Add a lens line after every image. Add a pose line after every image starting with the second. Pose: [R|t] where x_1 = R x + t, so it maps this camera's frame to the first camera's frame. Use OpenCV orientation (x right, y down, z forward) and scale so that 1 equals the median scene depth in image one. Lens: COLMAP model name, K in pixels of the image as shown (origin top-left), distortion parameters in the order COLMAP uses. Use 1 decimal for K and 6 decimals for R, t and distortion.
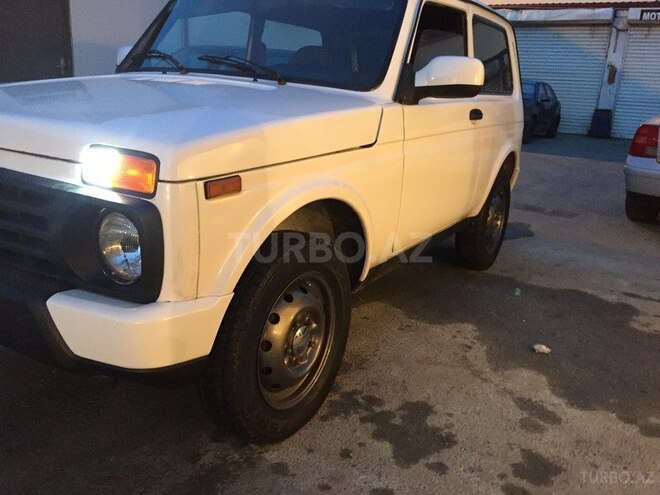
lens RADIAL K [[568.2, 0, 330.0], [0, 568.2, 247.5], [0, 0, 1]] dist [0.092907, -0.163597]
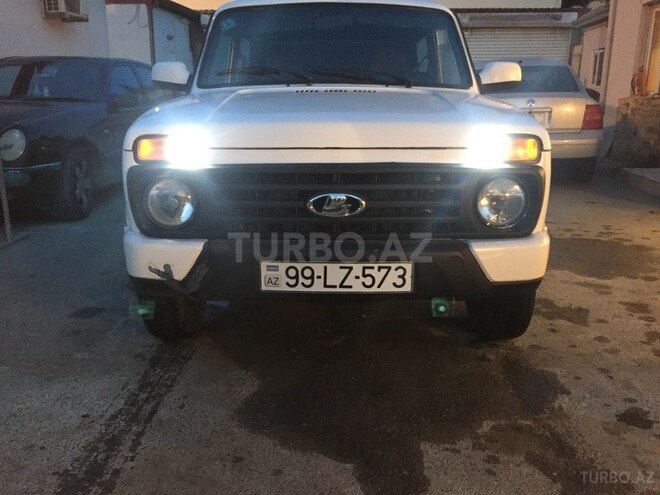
lens RADIAL K [[568.2, 0, 330.0], [0, 568.2, 247.5], [0, 0, 1]] dist [0.092907, -0.163597]
pose [[0.856692, -0.186939, 0.480762, -1.004250], [0.188169, 0.981051, 0.046163, -0.026290], [-0.480282, 0.050917, 0.875635, -0.035729]]
